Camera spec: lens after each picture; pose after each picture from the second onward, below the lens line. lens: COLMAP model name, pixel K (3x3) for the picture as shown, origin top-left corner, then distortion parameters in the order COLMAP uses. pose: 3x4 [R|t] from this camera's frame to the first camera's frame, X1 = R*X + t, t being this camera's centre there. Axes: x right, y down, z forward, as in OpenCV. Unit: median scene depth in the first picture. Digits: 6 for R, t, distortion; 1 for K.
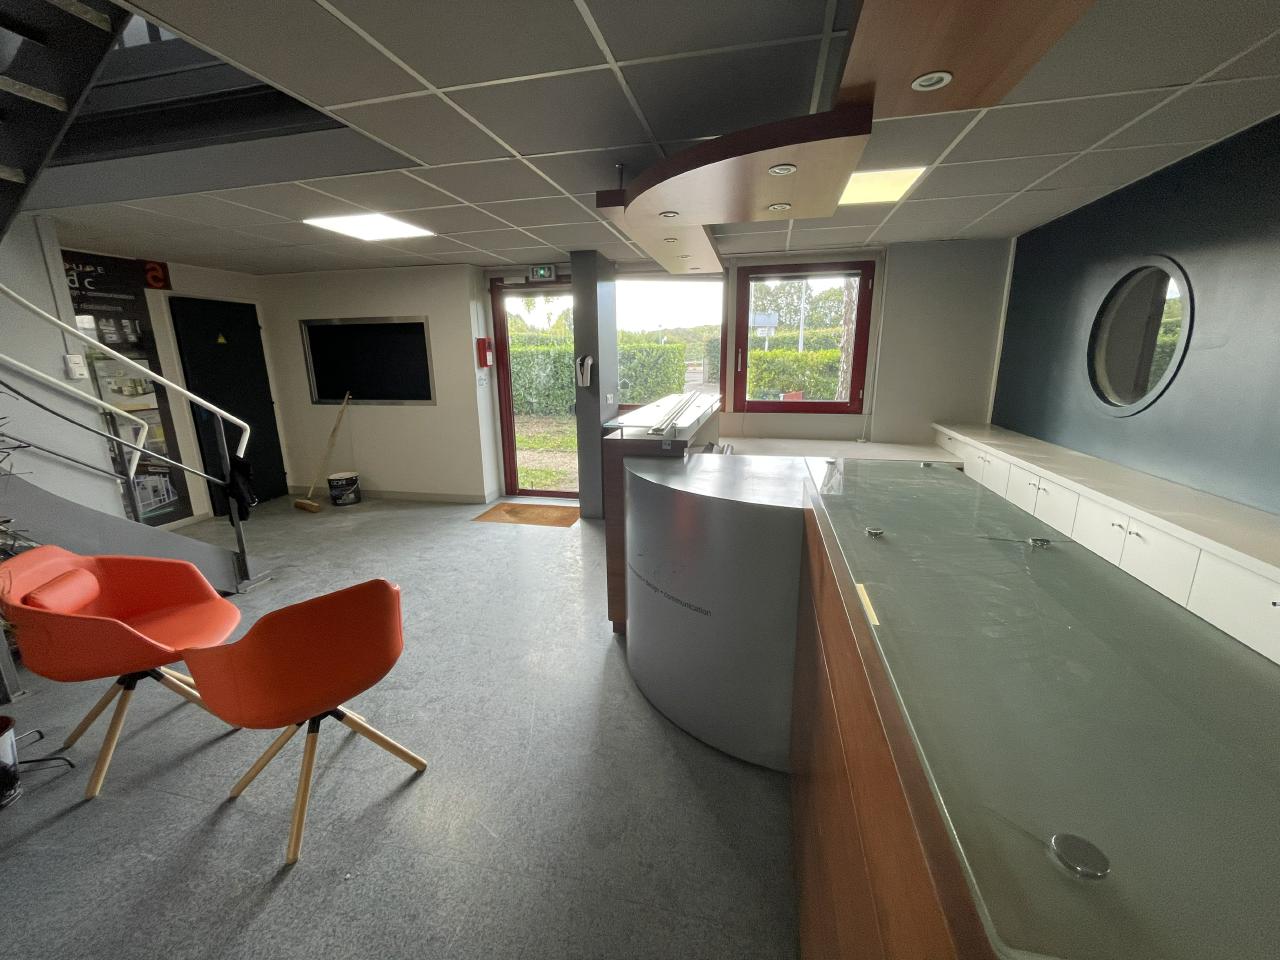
lens RADIAL K [[520.4, 0, 639.6], [0, 520.4, 478.2], [0, 0, 1]] dist [-0.002817, -0.000599]
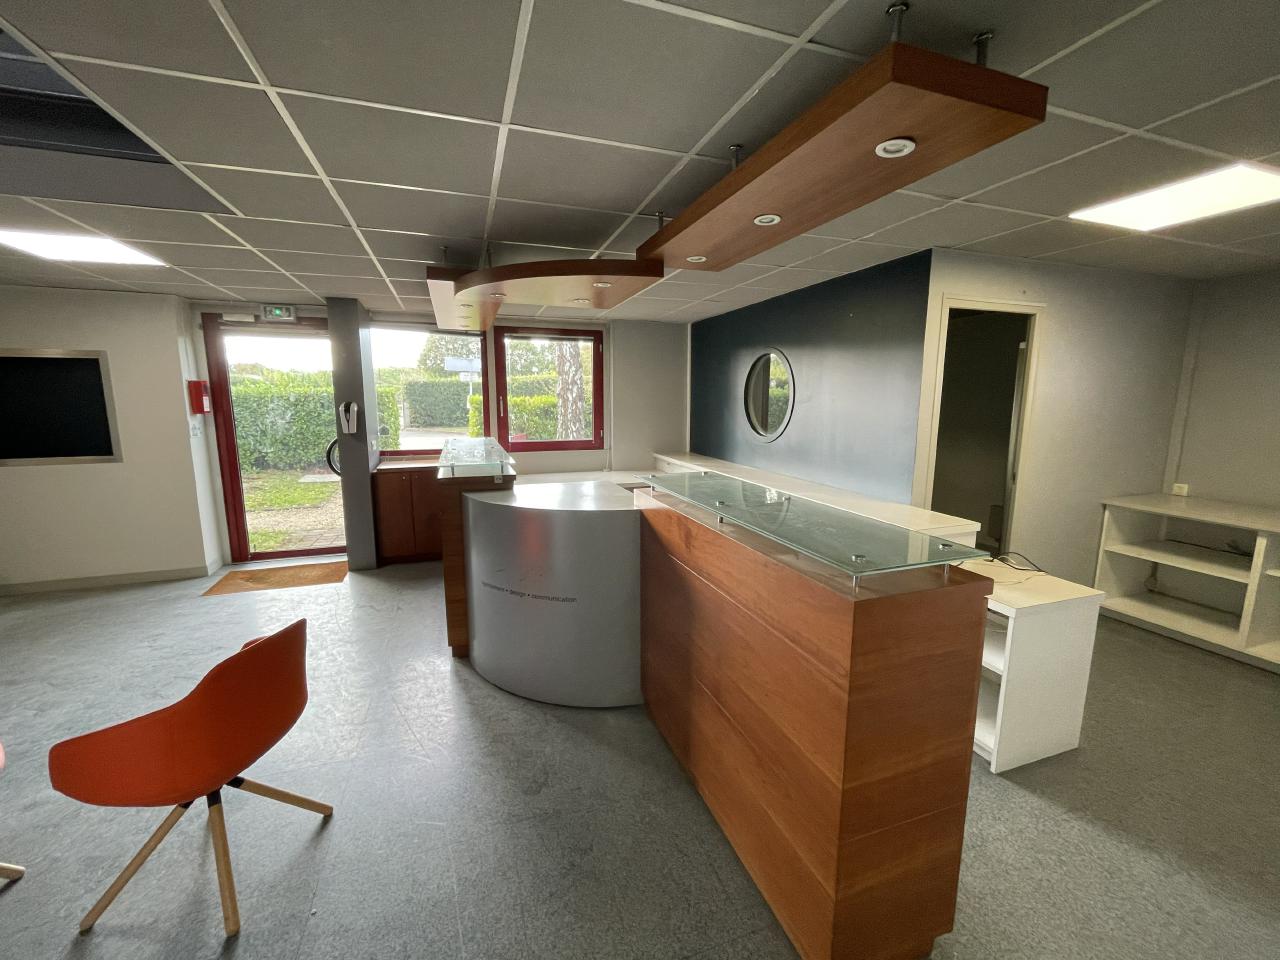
lens RADIAL K [[520.4, 0, 641.4], [0, 520.4, 480.0], [0, 0, 1]] dist [-0.002817, -0.000599]
pose [[0.843257, -0.073542, 0.532456, -0.157821], [0.114429, 0.992450, -0.044148, 0.014307], [-0.525189, 0.098156, 0.845306, -0.089712]]
